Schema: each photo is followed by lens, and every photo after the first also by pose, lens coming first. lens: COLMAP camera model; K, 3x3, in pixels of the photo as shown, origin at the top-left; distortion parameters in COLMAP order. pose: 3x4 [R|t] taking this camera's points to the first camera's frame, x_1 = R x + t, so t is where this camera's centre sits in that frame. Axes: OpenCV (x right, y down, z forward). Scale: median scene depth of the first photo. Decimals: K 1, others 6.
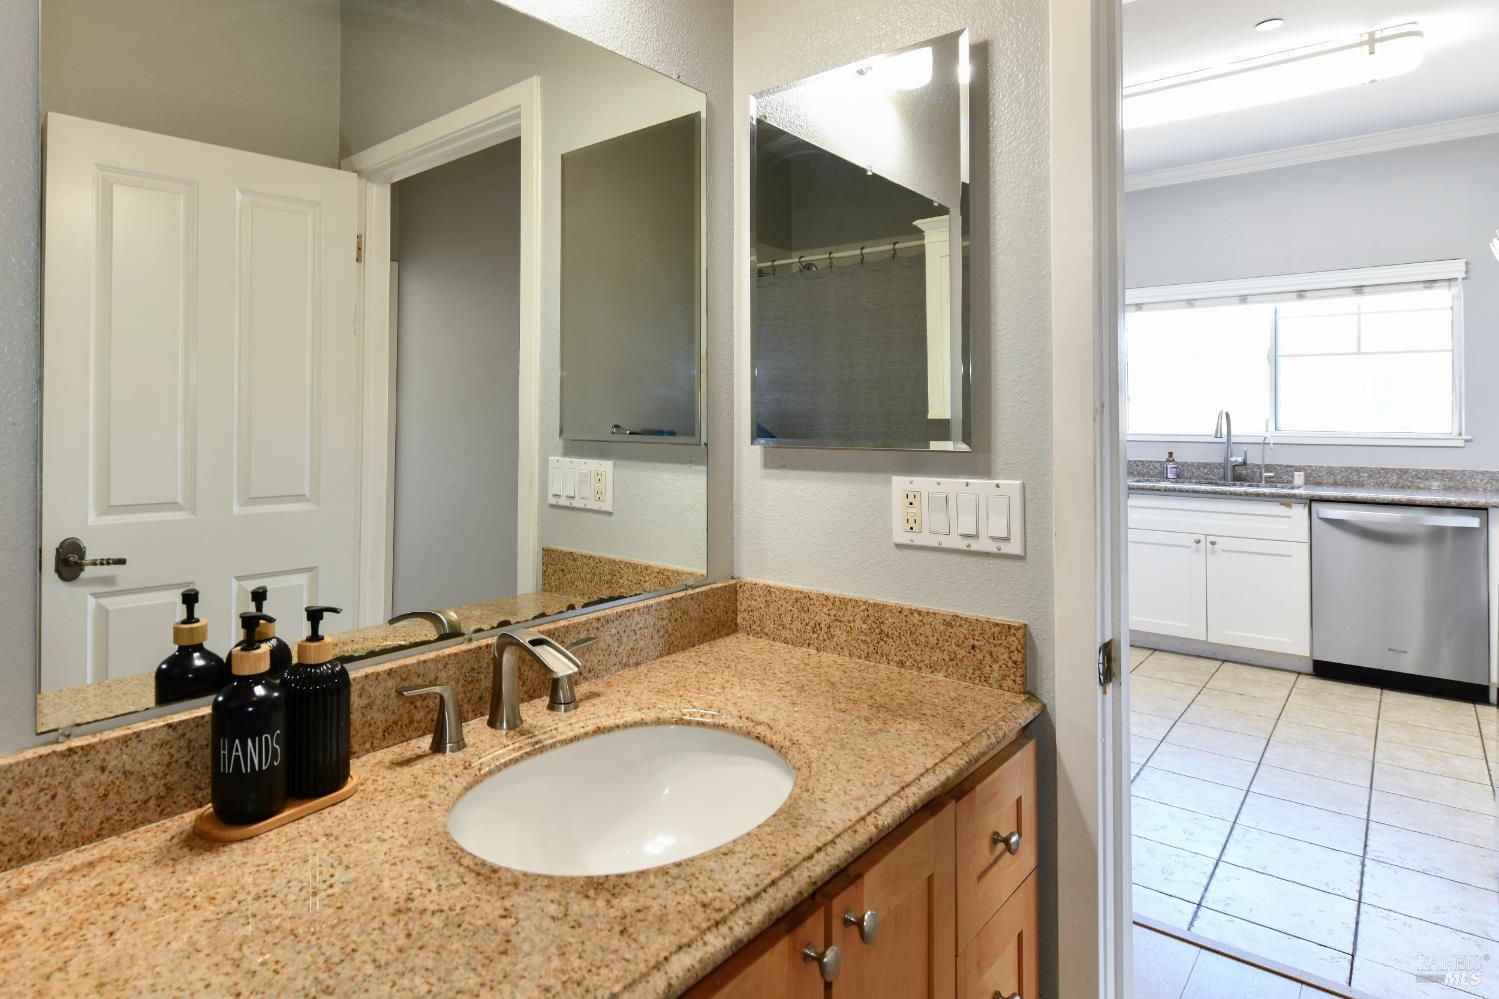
lens RADIAL K [[853.9, 0, 618.9], [0, 853.9, 404.2], [0, 0, 1]] dist [-0.000988, 0.003179]
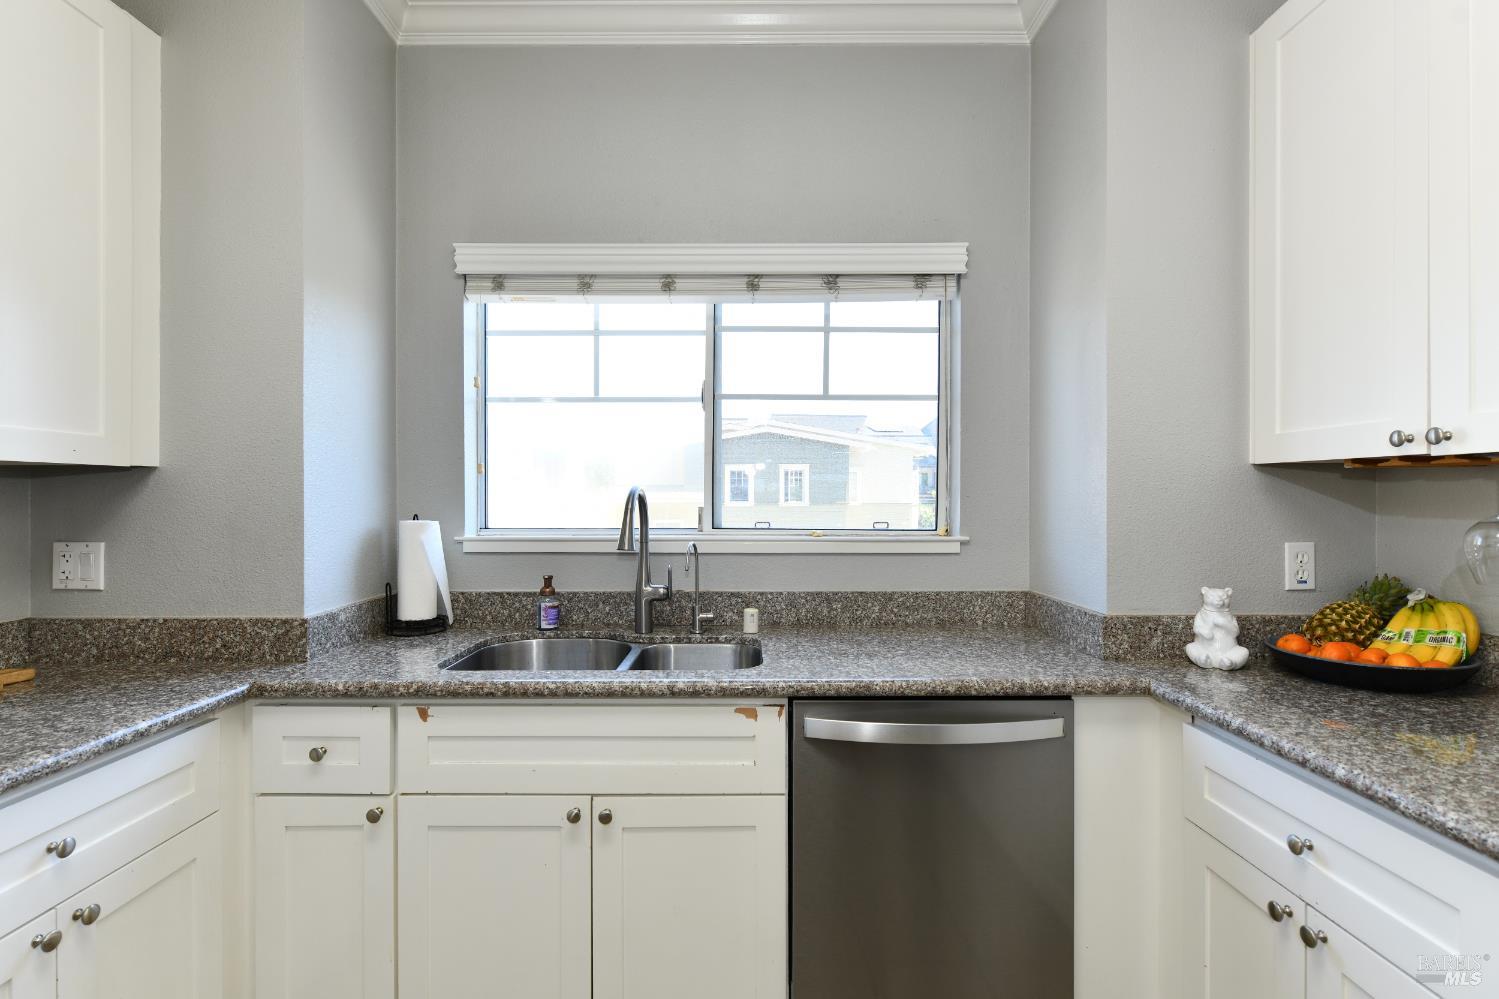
lens RADIAL K [[707.4, 0, 759.6], [0, 707.4, 505.8], [0, 0, 1]] dist [-0.005486, 0.000400]
pose [[0.721370, -0.008367, 0.692499, 0.511443], [-0.008320, 0.999750, 0.020747, 0.006406], [-0.692500, -0.020728, 0.721120, 0.702584]]
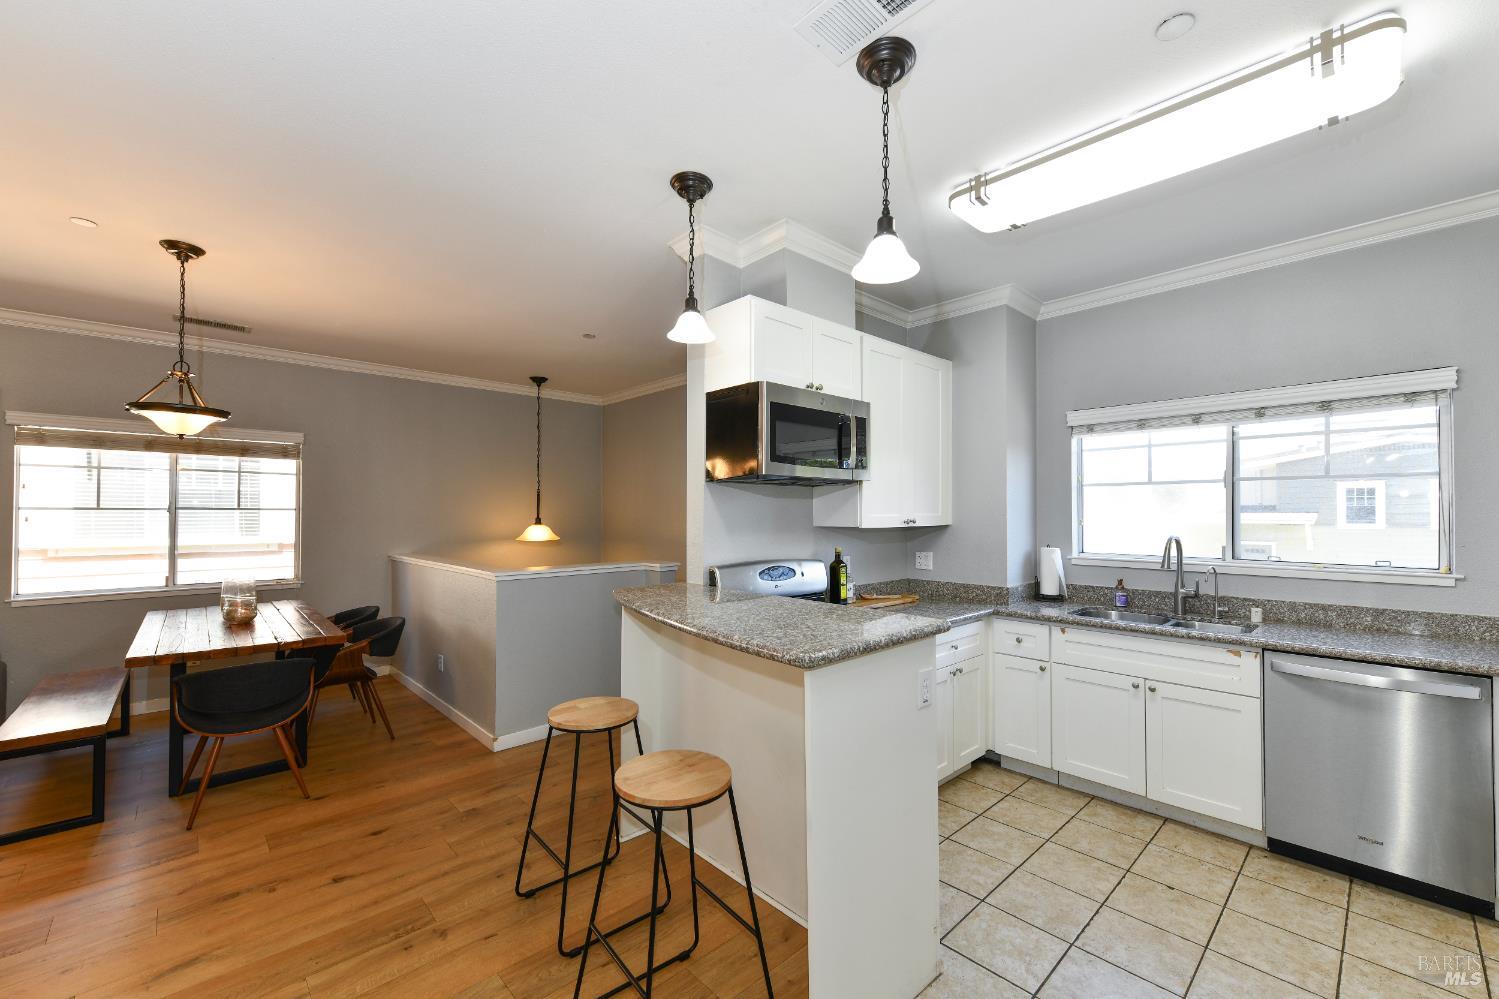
lens RADIAL K [[610.2, 0, 741.1], [0, 610.2, 505.6], [0, 0, 1]] dist [0.005795, -0.000253]
pose [[0.997774, 0.000392, -0.066687, 0.303935], [-0.000520, 0.999998, -0.001891, -0.028409], [0.066686, 0.001922, 0.997772, 0.325545]]
